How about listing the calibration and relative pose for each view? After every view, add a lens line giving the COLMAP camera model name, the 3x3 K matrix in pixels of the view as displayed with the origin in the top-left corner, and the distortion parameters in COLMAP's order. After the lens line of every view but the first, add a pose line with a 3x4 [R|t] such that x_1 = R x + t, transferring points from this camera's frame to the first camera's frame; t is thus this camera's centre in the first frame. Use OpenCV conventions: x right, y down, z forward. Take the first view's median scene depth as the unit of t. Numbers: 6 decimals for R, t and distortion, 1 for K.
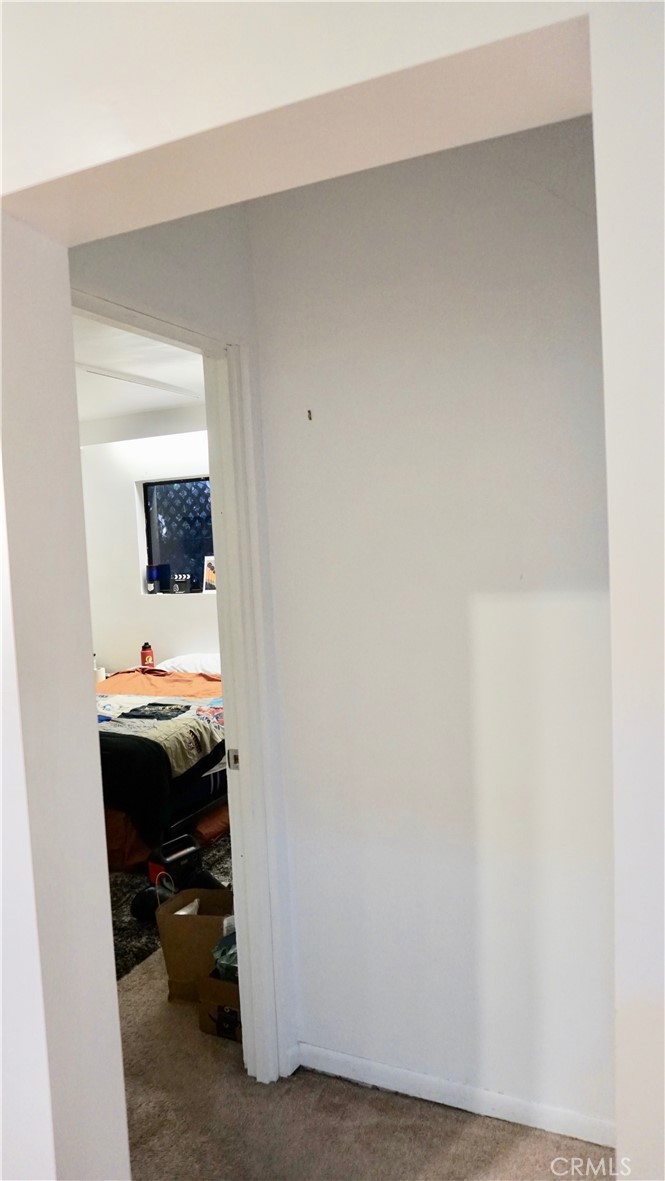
lens RADIAL K [[787.5, 0, 335.7], [0, 787.5, 593.7], [0, 0, 1]] dist [-0.049940, 0.022184]
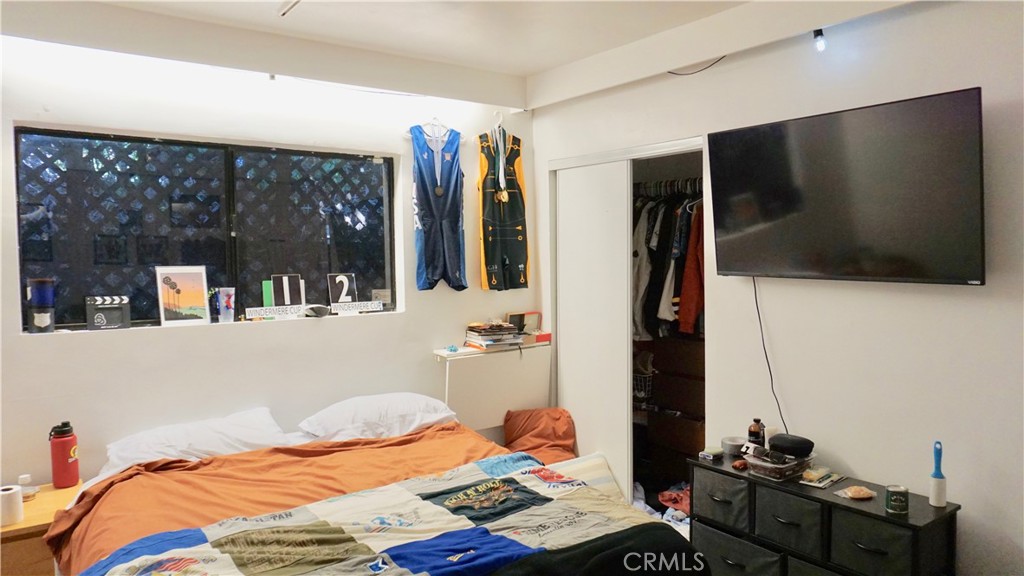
lens RADIAL K [[682.8, 0, 512.6], [0, 682.8, 287.4], [0, 0, 1]] dist [-0.049940, 0.022184]
pose [[0.480982, 0.003272, 0.876724, -0.711246], [0.047249, 0.998443, -0.029647, -0.003030], [-0.875456, 0.055684, 0.480079, 0.726090]]
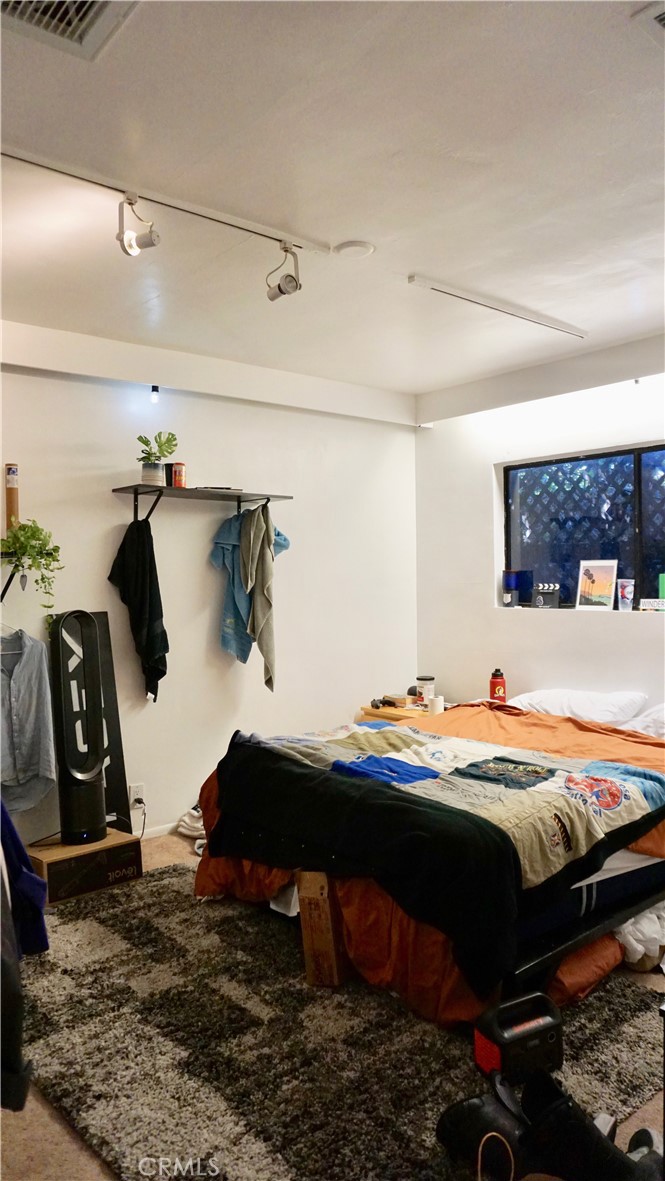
lens RADIAL K [[787.5, 0, 331.4], [0, 787.5, 594.0], [0, 0, 1]] dist [-0.049940, 0.022184]
pose [[0.897890, 0.042510, -0.438163, -0.073107], [-0.055894, 0.998280, -0.017686, 0.016170], [0.436657, 0.040371, 0.898722, 0.322039]]
